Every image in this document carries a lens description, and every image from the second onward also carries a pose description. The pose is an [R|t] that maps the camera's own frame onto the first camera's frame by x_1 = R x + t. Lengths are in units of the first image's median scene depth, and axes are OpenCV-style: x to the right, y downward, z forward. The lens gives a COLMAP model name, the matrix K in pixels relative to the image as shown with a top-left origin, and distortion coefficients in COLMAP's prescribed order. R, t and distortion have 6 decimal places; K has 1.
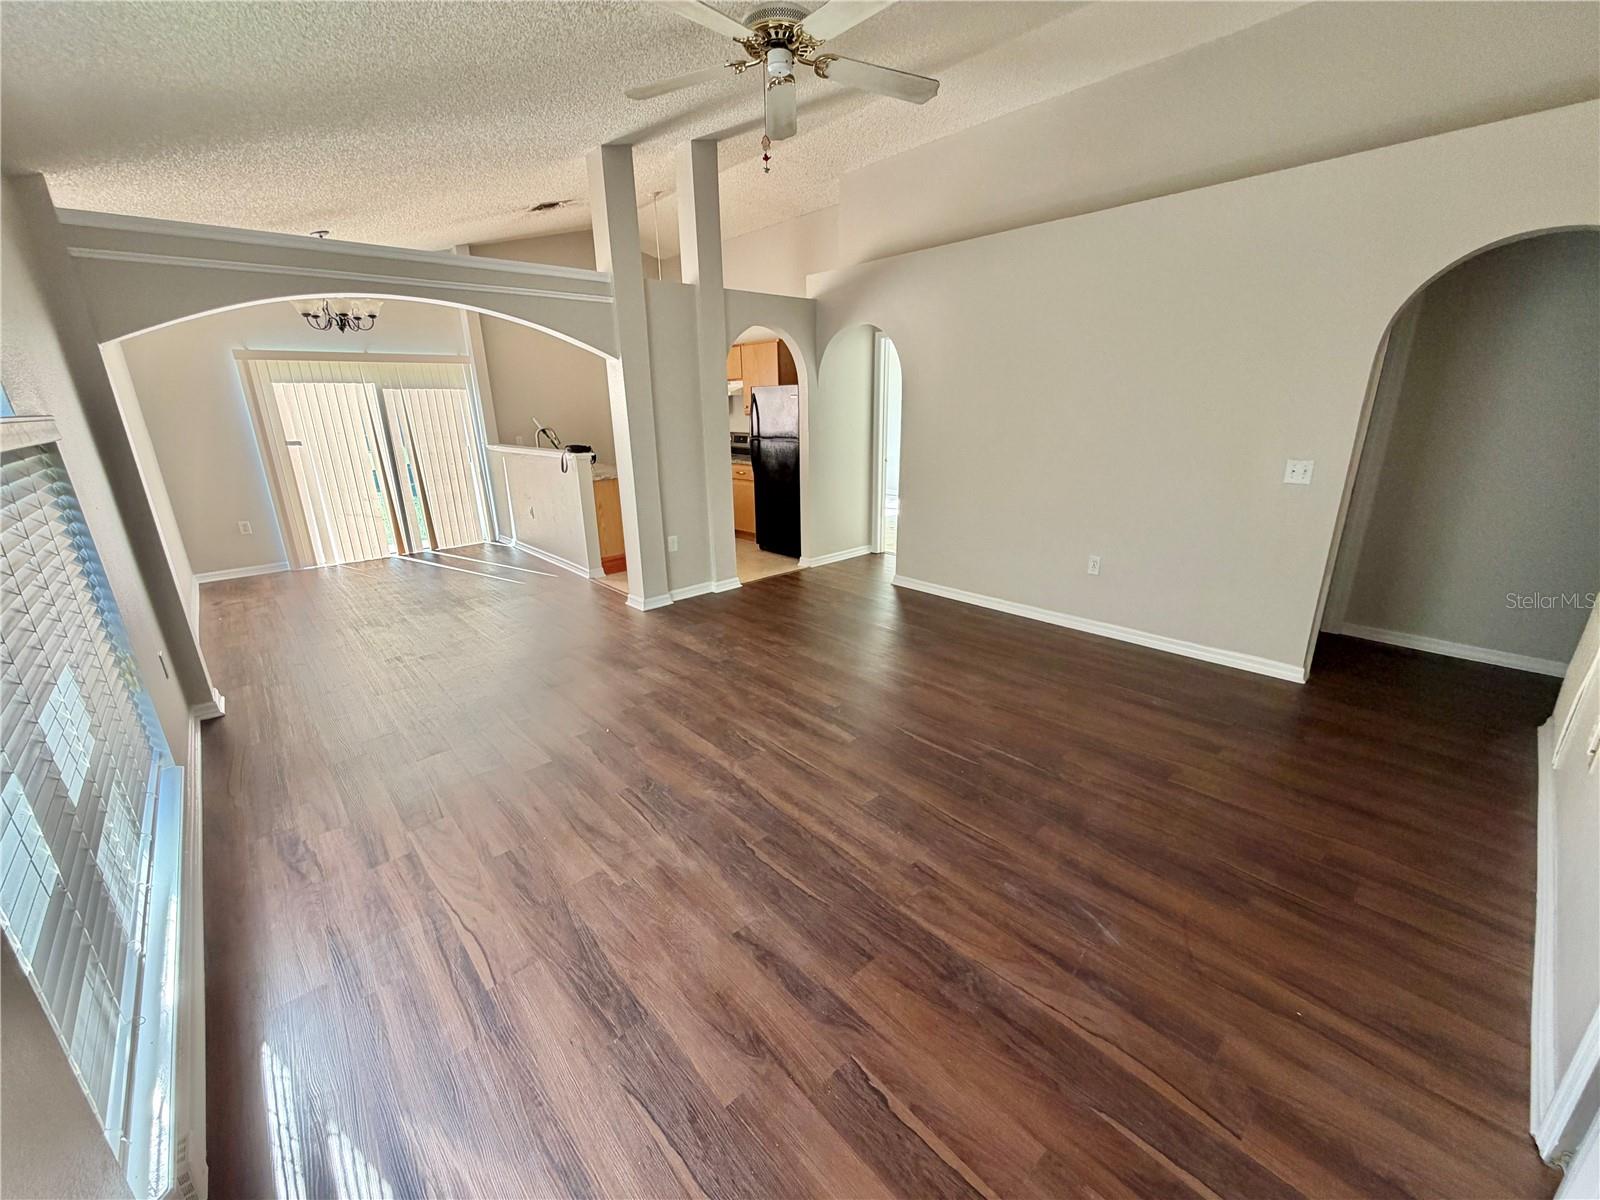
lens RADIAL K [[637.1, 0, 795.2], [0, 637.1, 603.2], [0, 0, 1]] dist [-0.001953, -0.000004]
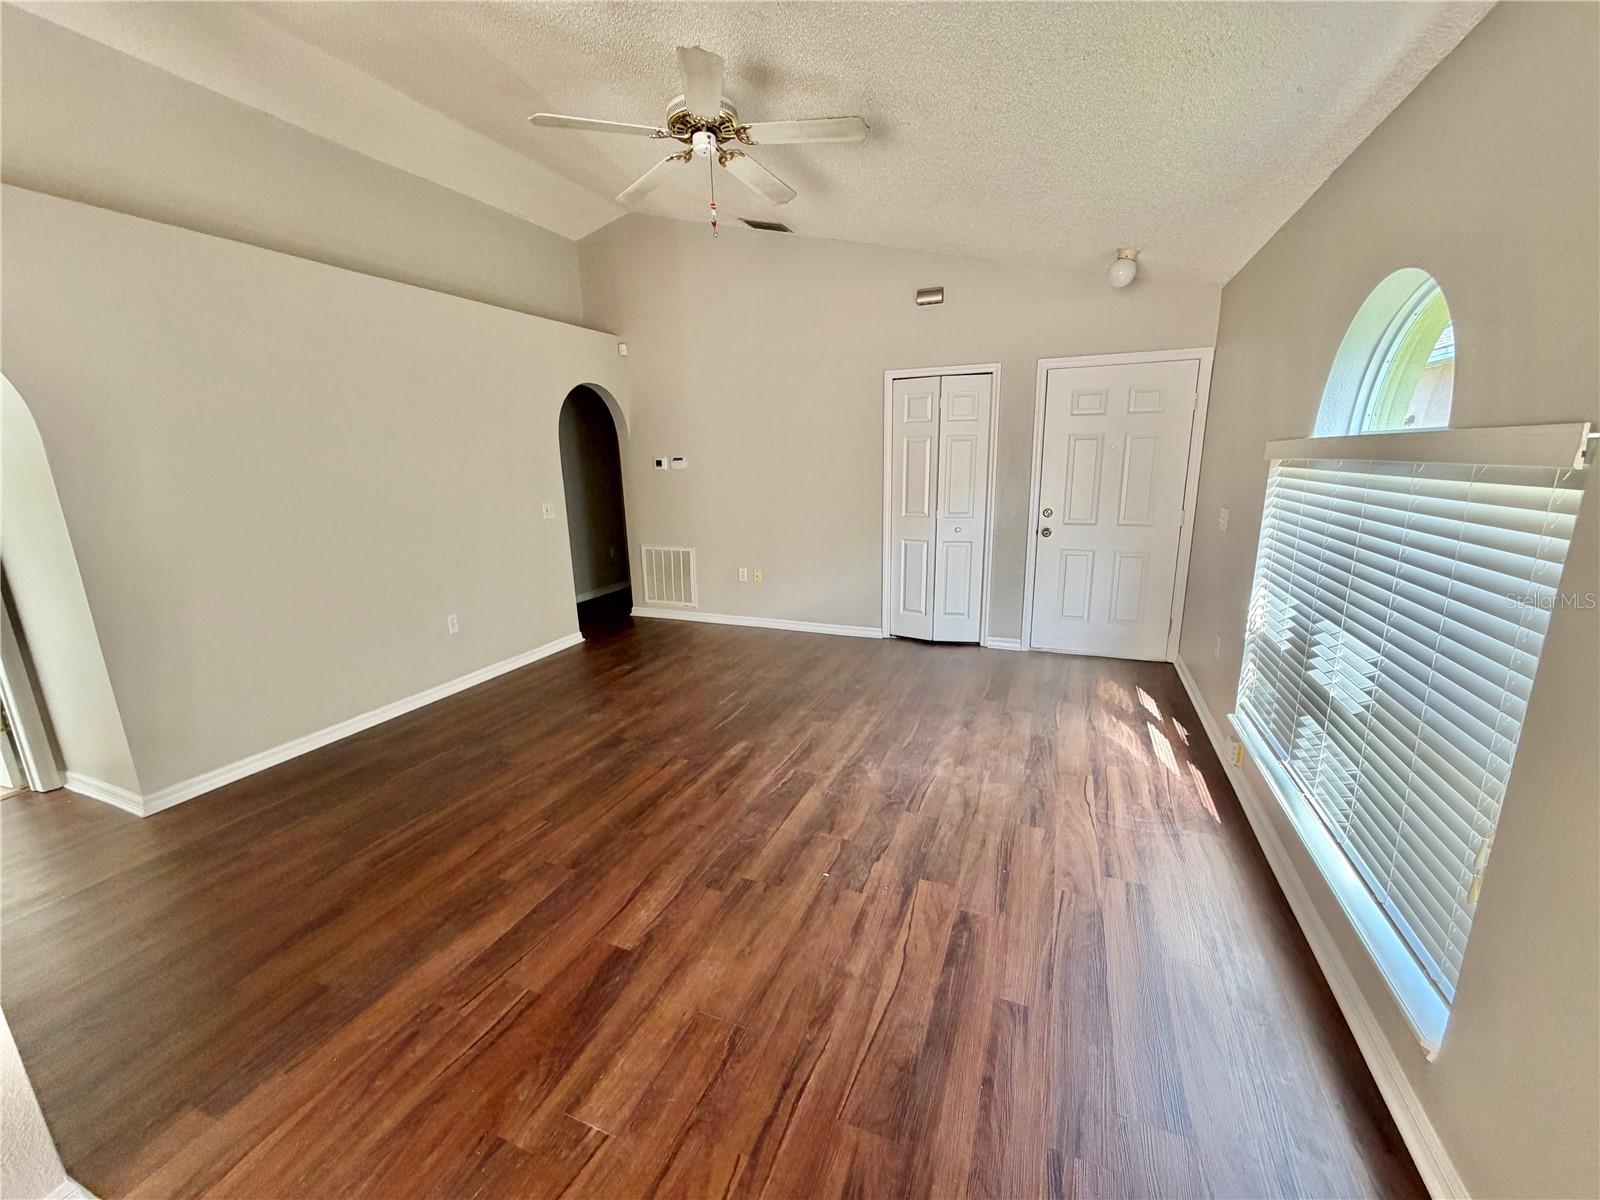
lens RADIAL K [[637.1, 0, 795.2], [0, 637.1, 603.2], [0, 0, 1]] dist [-0.001953, -0.000004]
pose [[-0.427304, -0.179164, 0.886178, -1.081135], [0.302626, 0.895285, 0.326928, -0.420571], [-0.851956, 0.407878, -0.328339, 1.406864]]
